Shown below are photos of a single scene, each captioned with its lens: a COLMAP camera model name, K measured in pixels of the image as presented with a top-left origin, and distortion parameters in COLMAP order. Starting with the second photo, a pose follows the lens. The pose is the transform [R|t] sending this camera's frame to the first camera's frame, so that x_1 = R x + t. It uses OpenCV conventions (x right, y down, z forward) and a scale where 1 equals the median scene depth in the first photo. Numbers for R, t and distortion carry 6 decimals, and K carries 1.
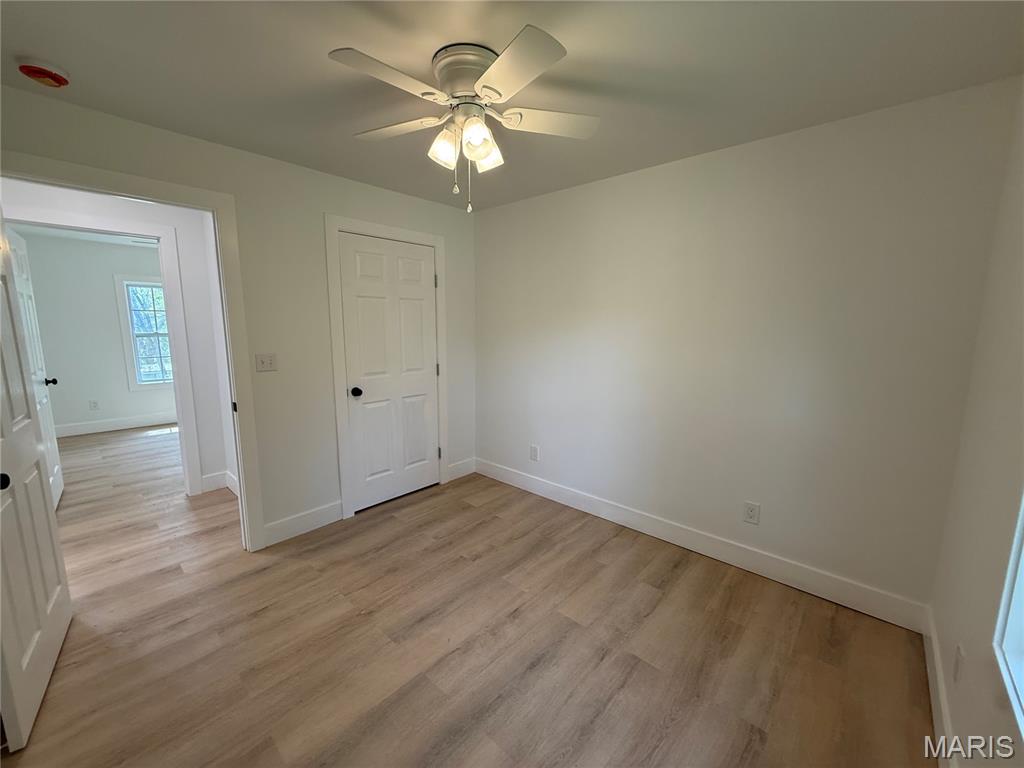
lens RADIAL K [[413.4, 0, 508.2], [0, 413.4, 384.2], [0, 0, 1]] dist [0.001057, 0.000088]
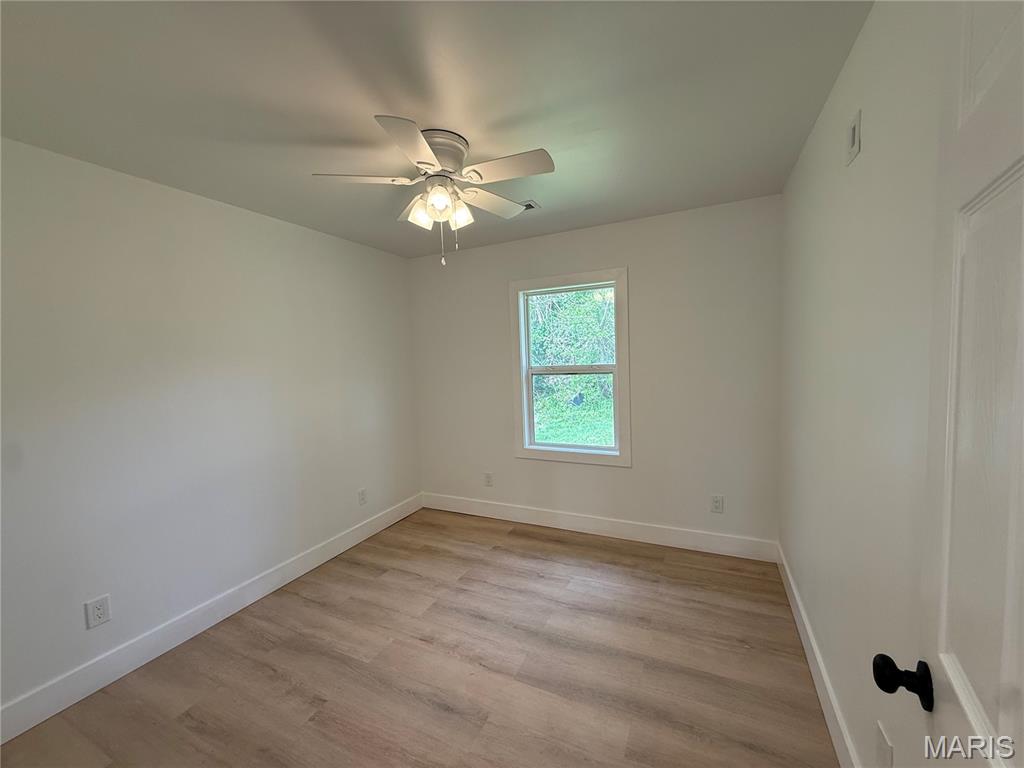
lens RADIAL K [[413.4, 0, 508.2], [0, 413.4, 384.2], [0, 0, 1]] dist [0.001057, 0.000088]
pose [[-0.290718, -0.060913, 0.954868, -1.012765], [0.183904, 0.975807, 0.118240, -0.158184], [-0.938969, 0.209979, -0.272482, 0.973768]]
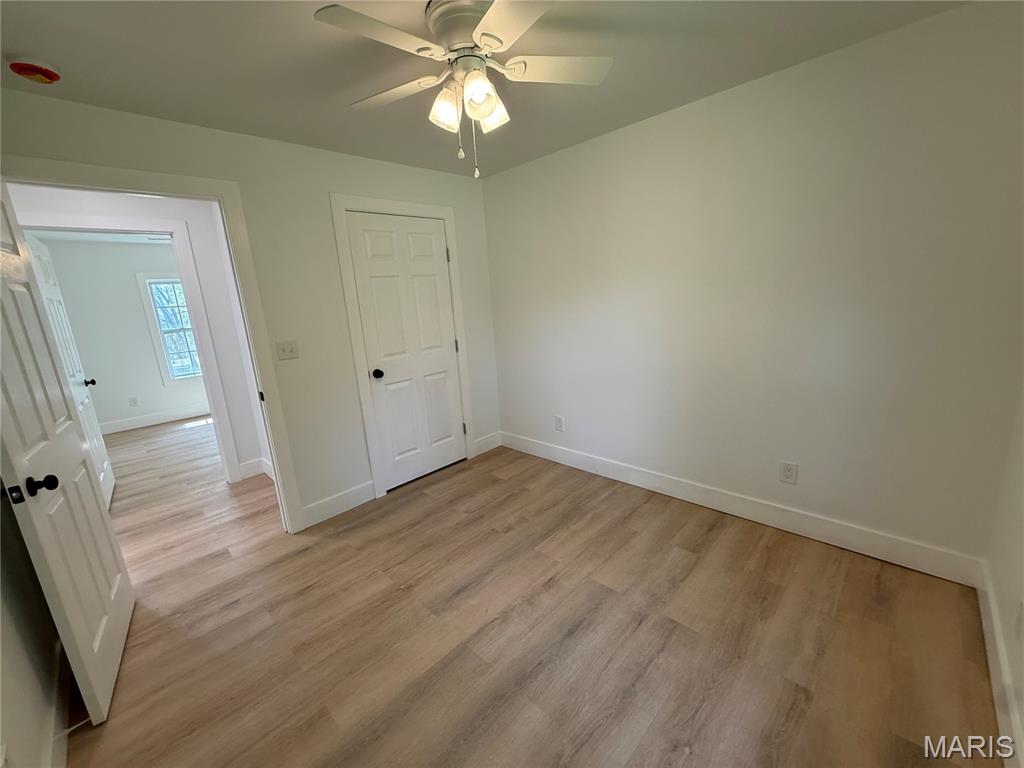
lens RADIAL K [[413.4, 0, 508.2], [0, 413.4, 384.2], [0, 0, 1]] dist [0.001057, 0.000088]
pose [[0.996663, -0.062535, -0.052462, -0.002026], [0.066002, 0.995555, 0.067182, -0.003725], [0.048028, -0.070421, 0.996361, 0.021656]]
